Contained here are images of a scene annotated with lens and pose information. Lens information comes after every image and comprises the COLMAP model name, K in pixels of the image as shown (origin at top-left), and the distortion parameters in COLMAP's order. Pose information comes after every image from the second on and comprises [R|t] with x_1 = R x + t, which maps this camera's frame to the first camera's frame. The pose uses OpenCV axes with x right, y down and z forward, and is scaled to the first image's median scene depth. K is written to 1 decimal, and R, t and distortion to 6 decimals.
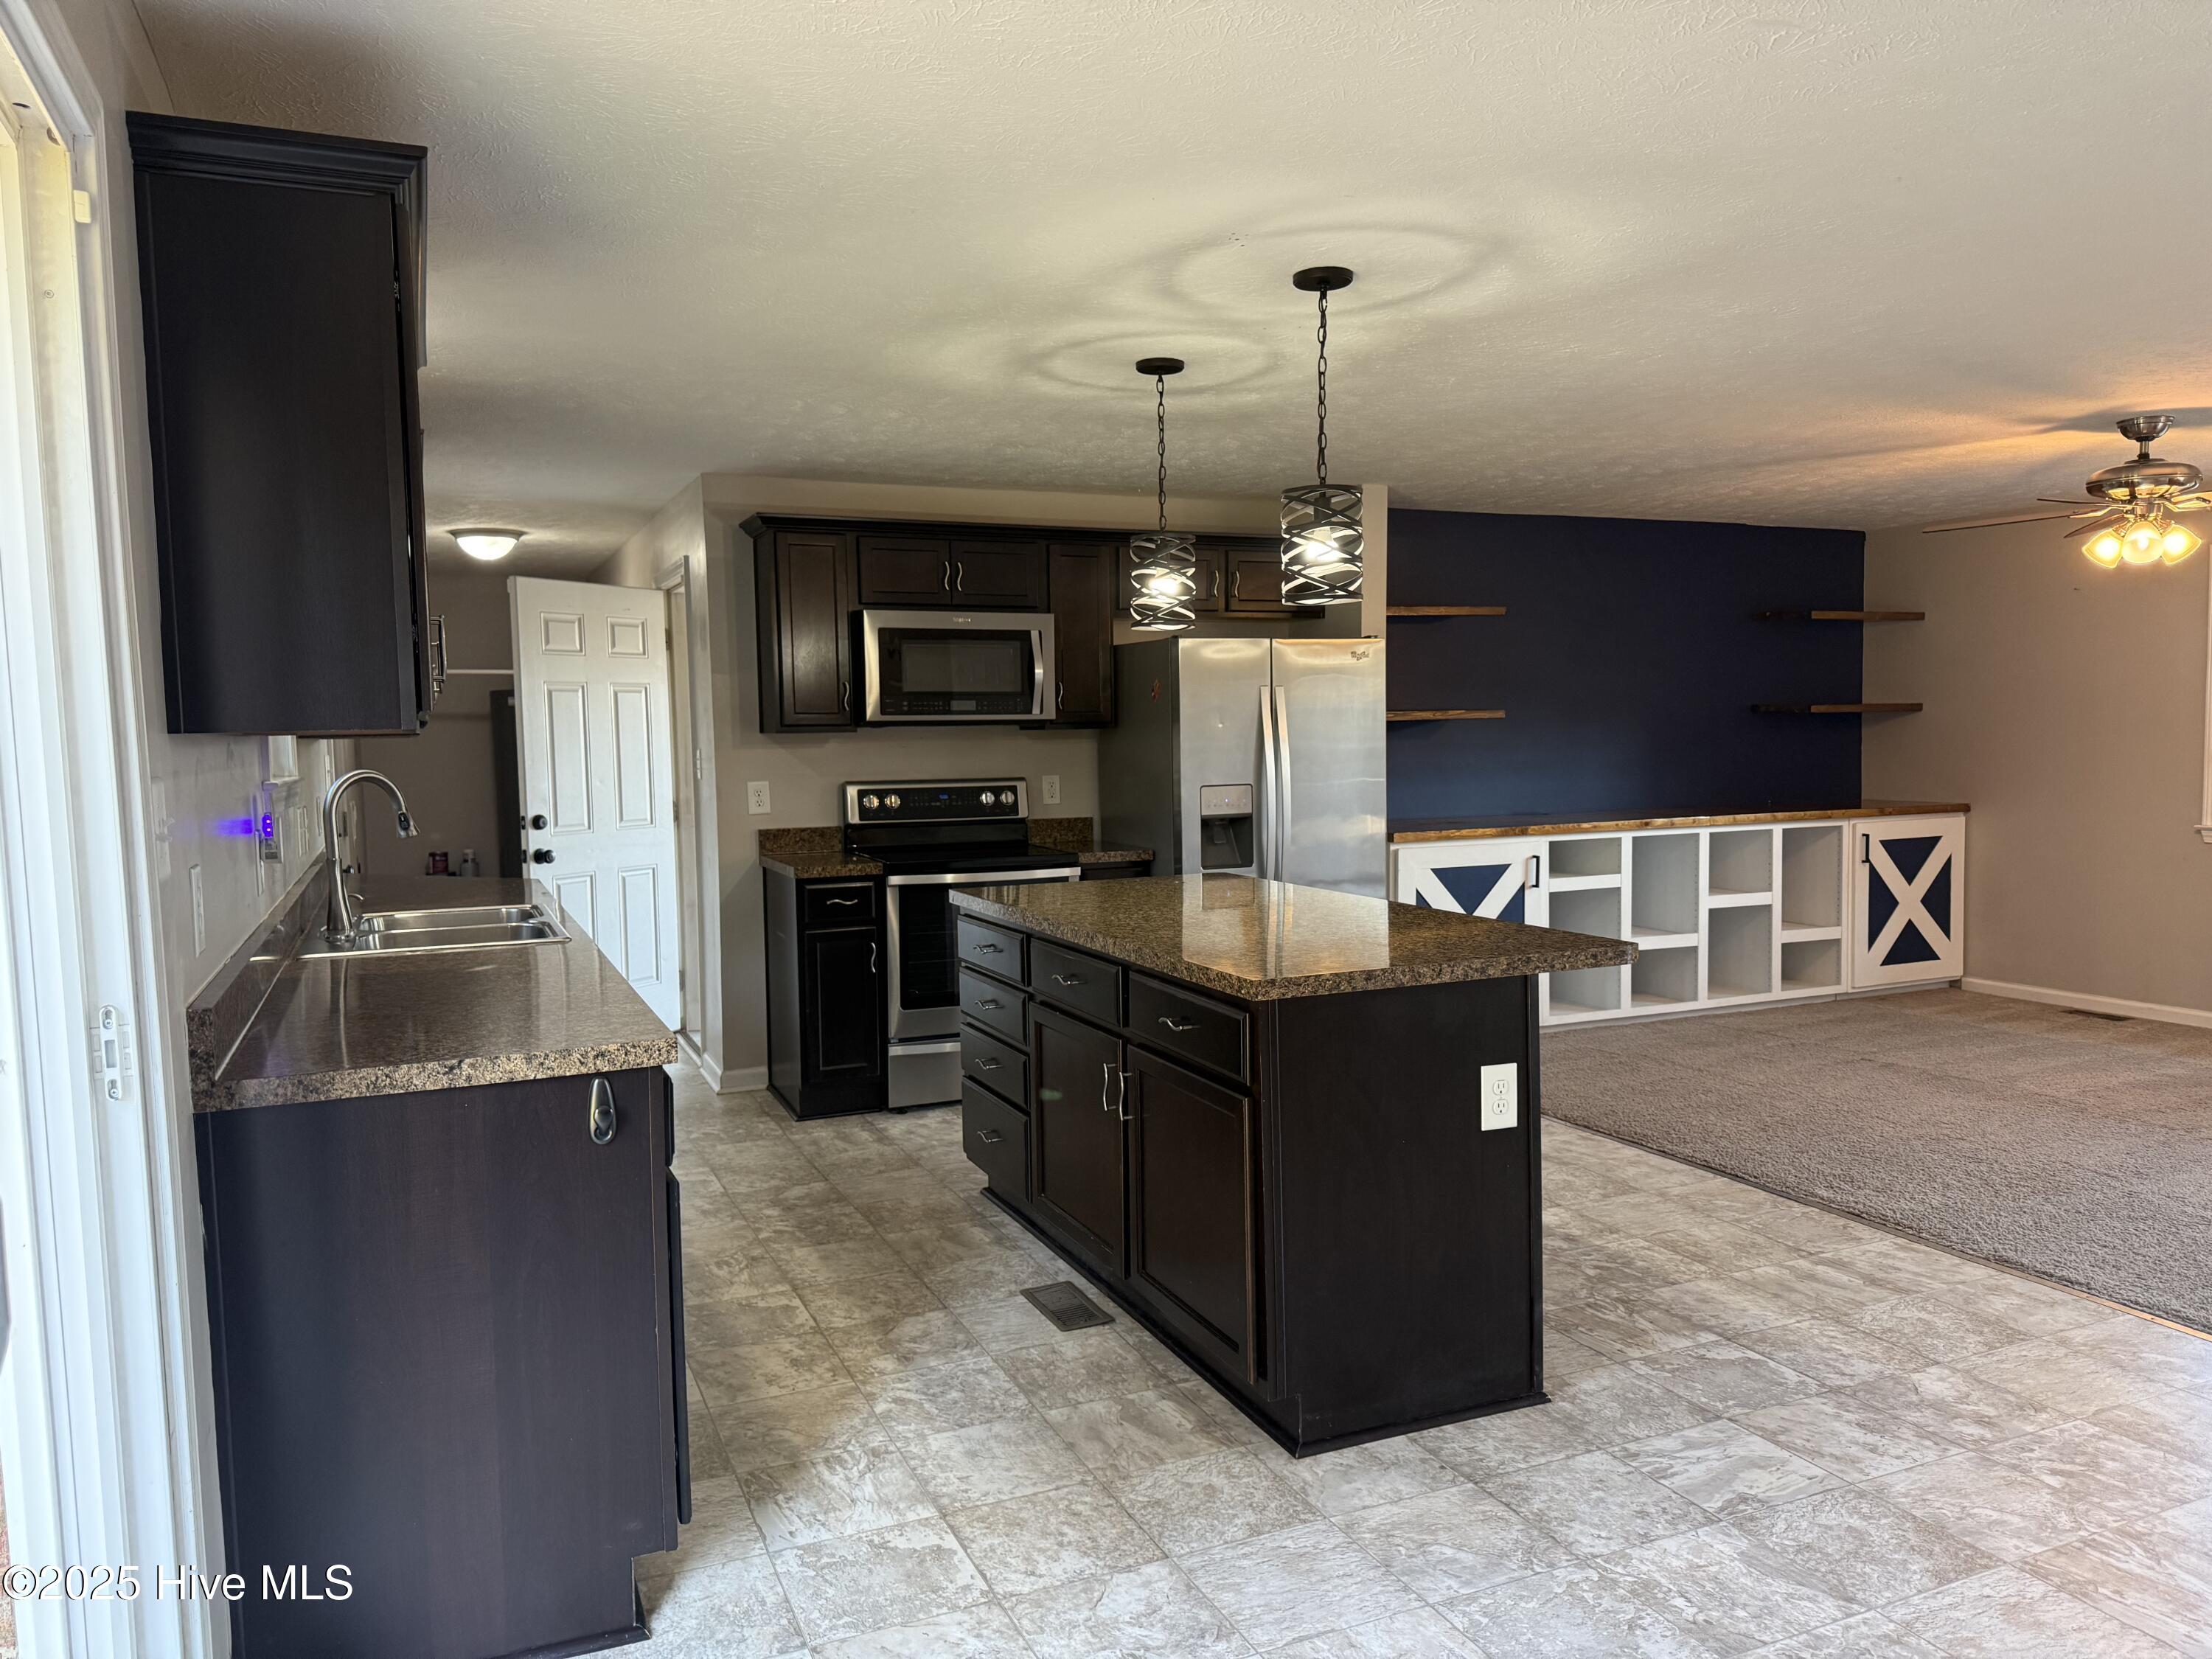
lens RADIAL K [[1546.9, 0, 1104.6], [0, 1546.9, 825.4], [0, 0, 1]] dist [0.055269, -0.071352]
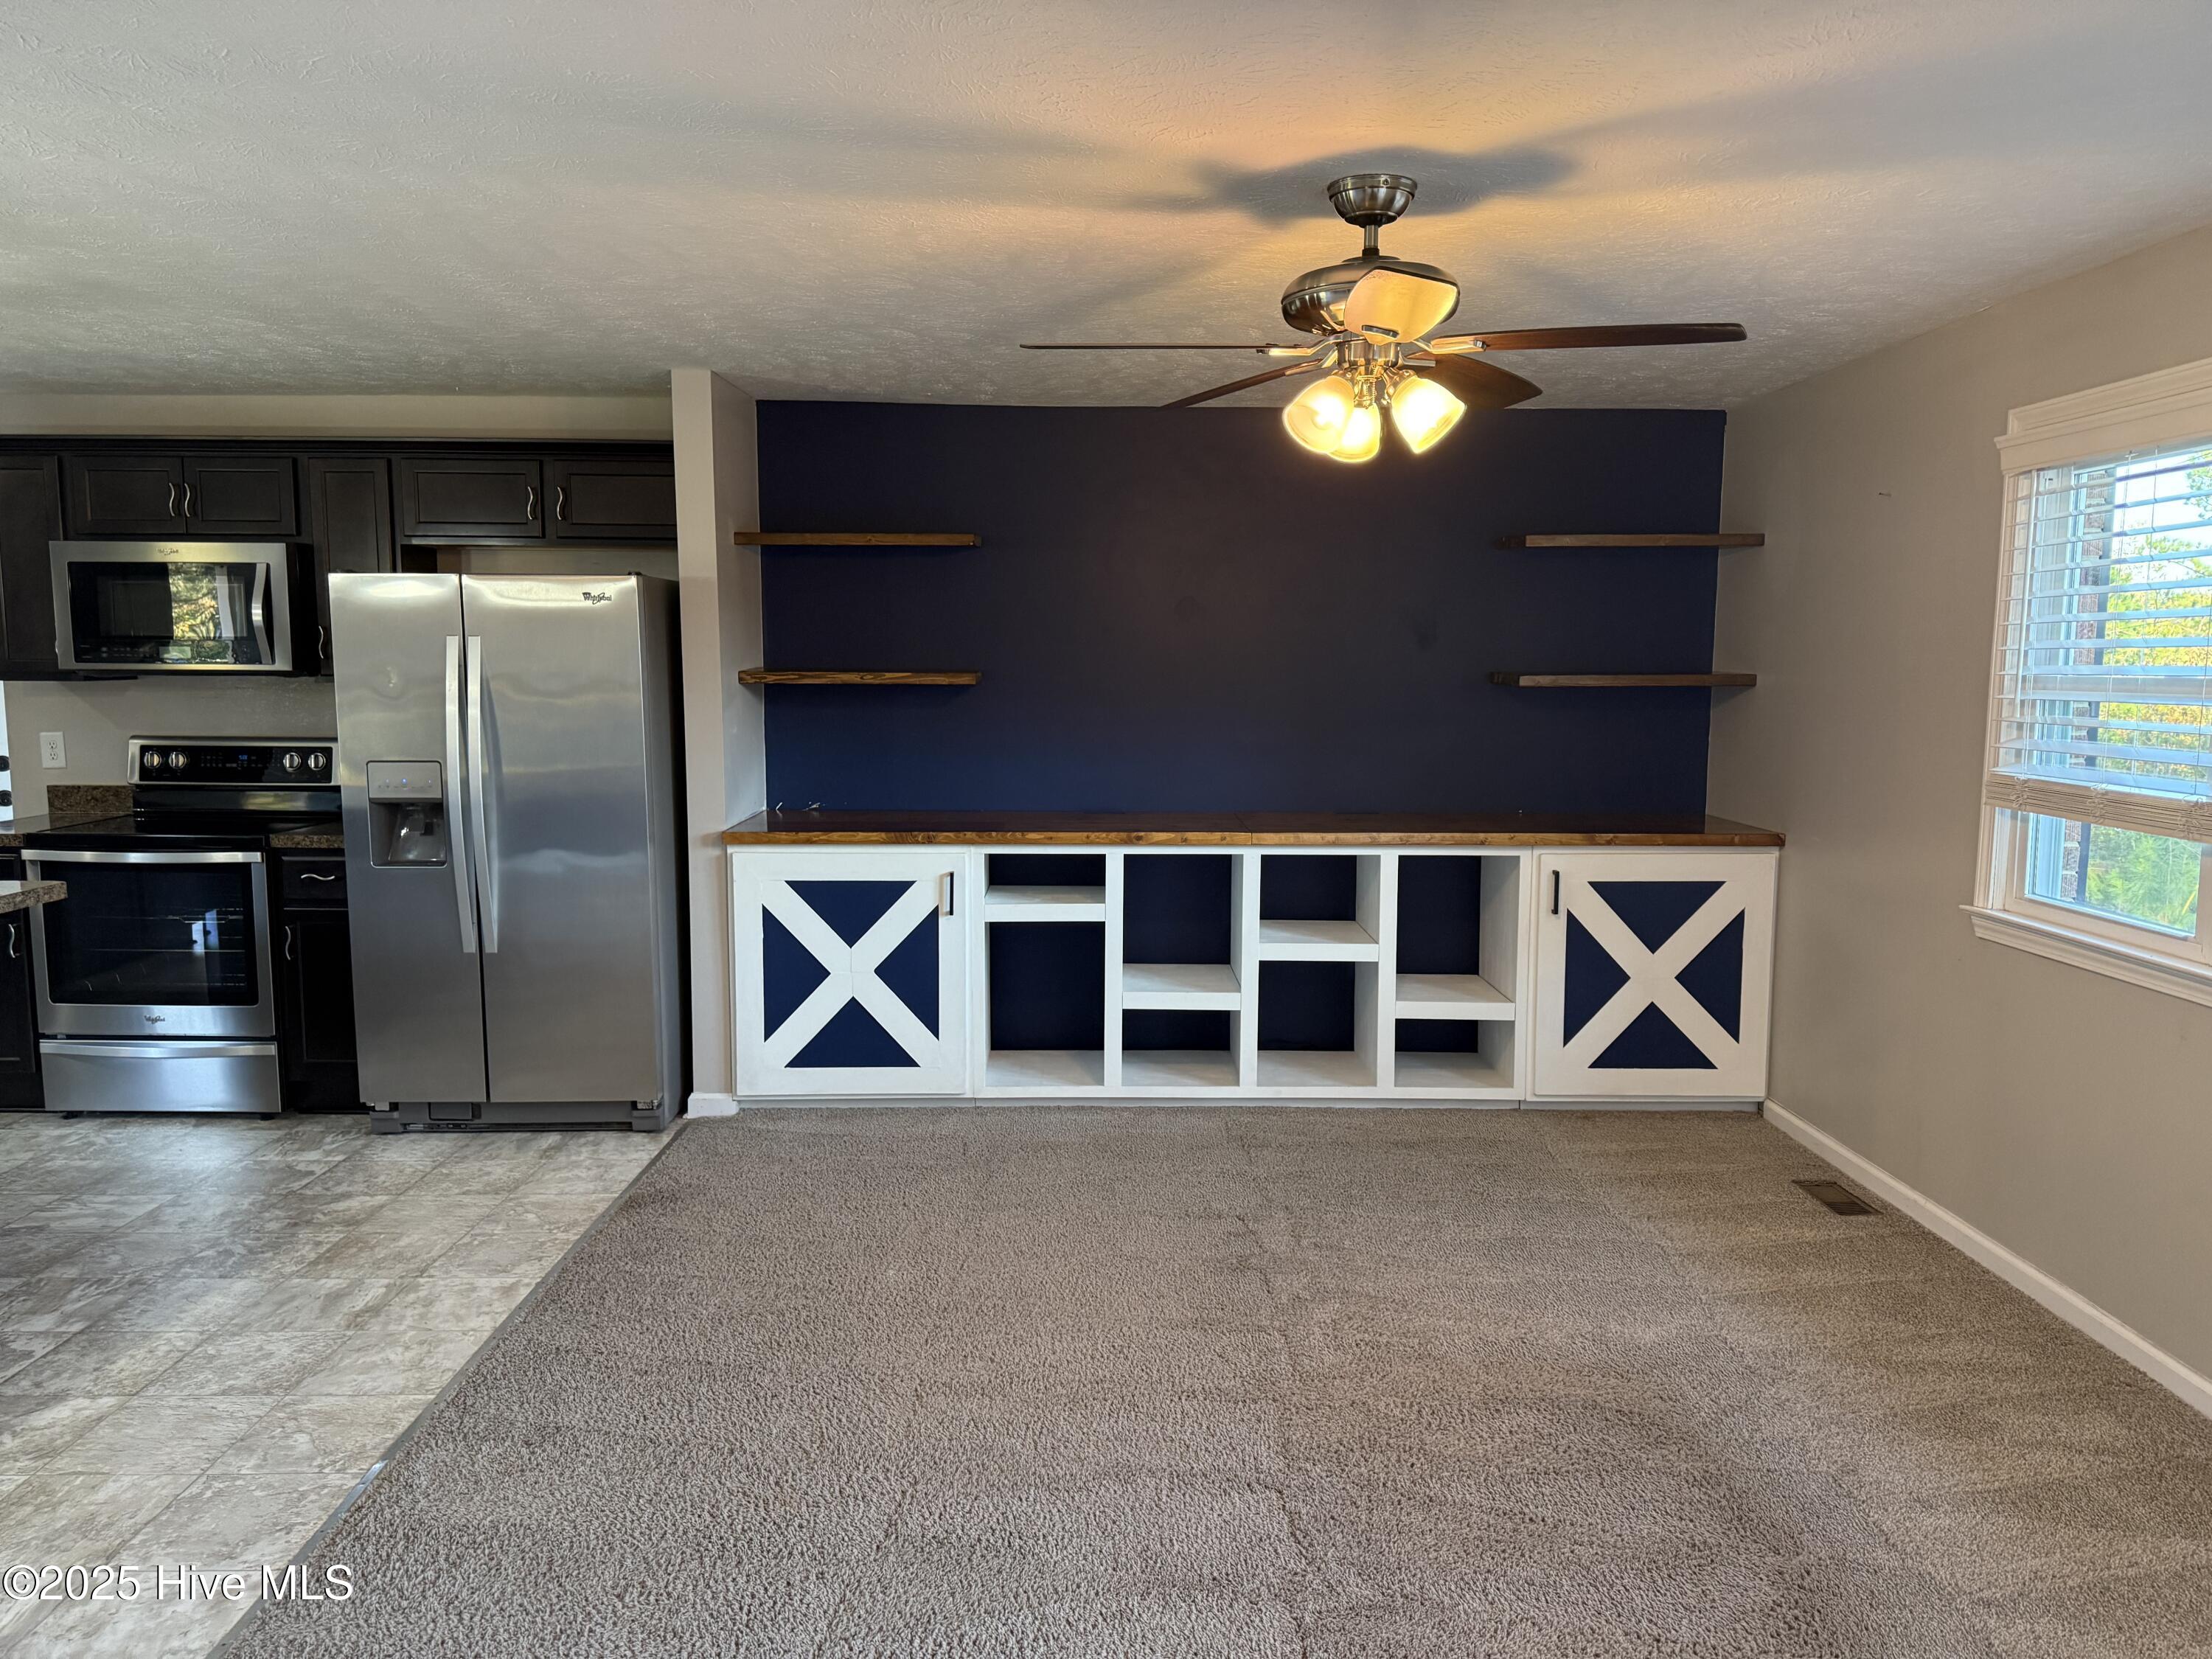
lens RADIAL K [[1546.9, 0, 1107.3], [0, 1546.9, 828.4], [0, 0, 1]] dist [0.055269, -0.071352]
pose [[0.923554, 0.063219, -0.378221, 0.698374], [-0.045269, 0.997394, 0.056172, -0.051526], [0.380787, -0.034756, 0.924009, 0.388019]]
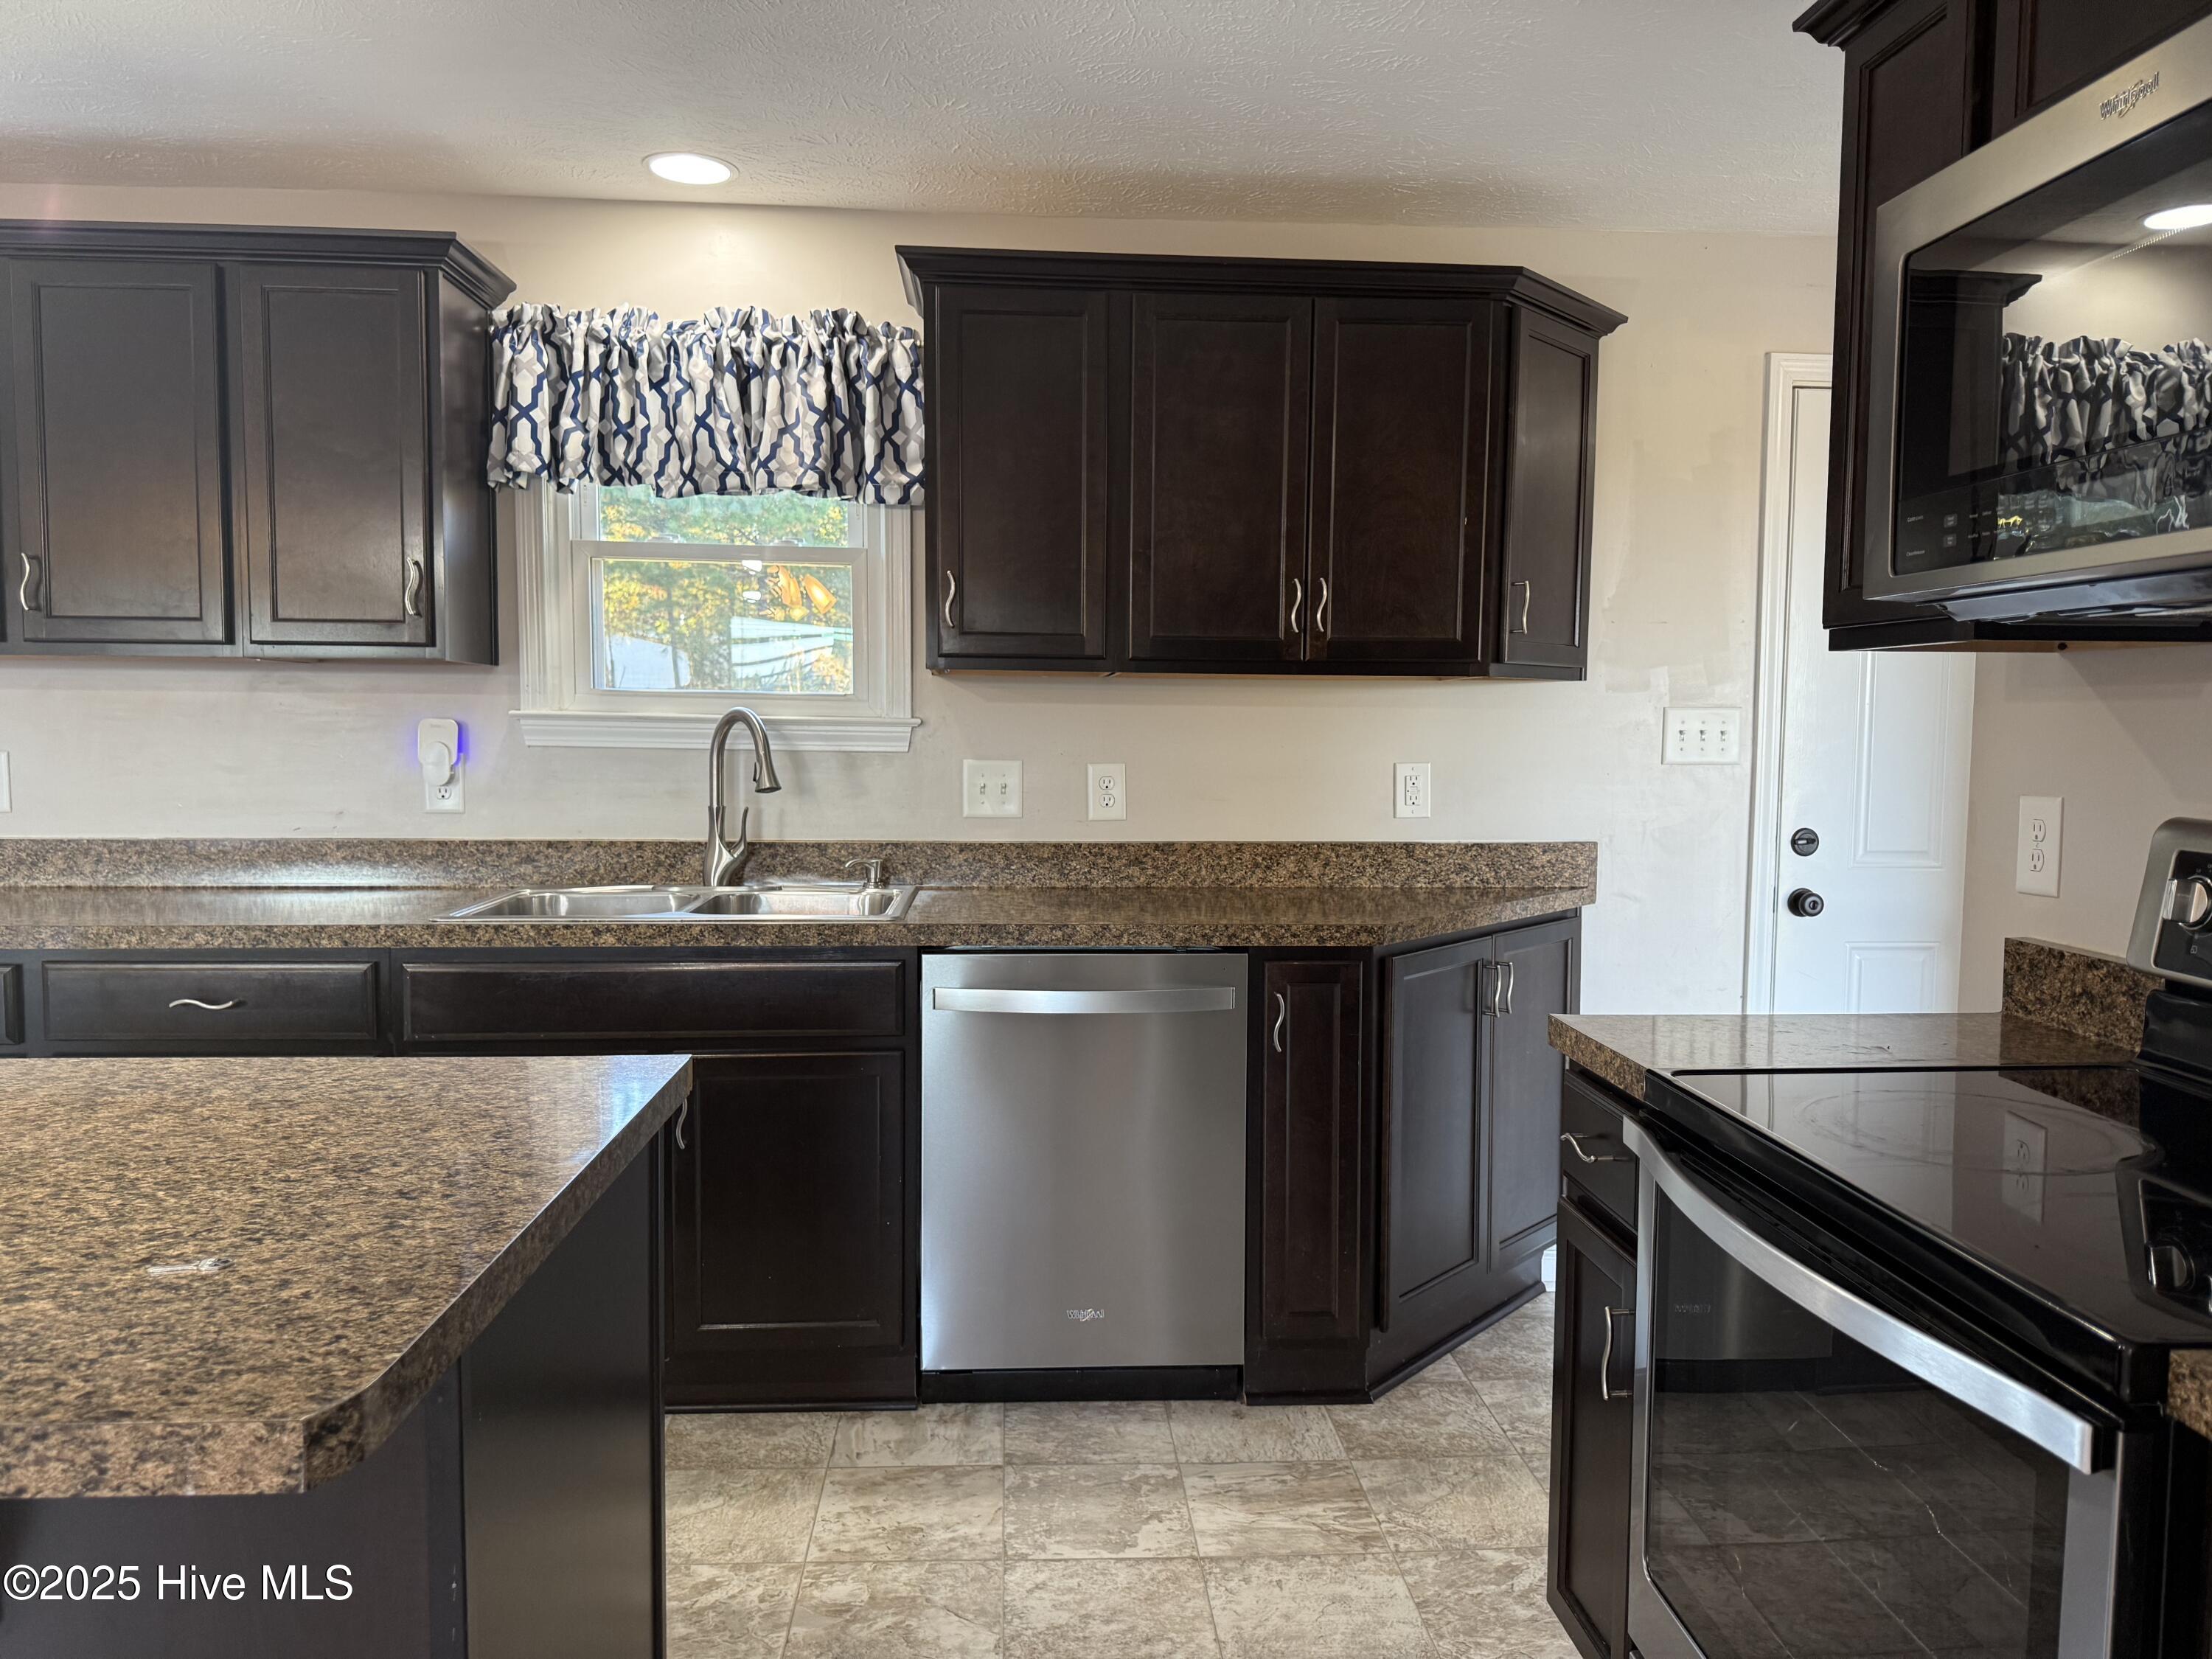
lens RADIAL K [[1546.9, 0, 1127.6], [0, 1546.9, 840.8], [0, 0, 1]] dist [0.055269, -0.071352]
pose [[-0.327516, 0.088513, -0.940691, 0.162416], [-0.061788, 0.991465, 0.114803, -0.045729], [0.942823, 0.095723, -0.319252, 0.923243]]
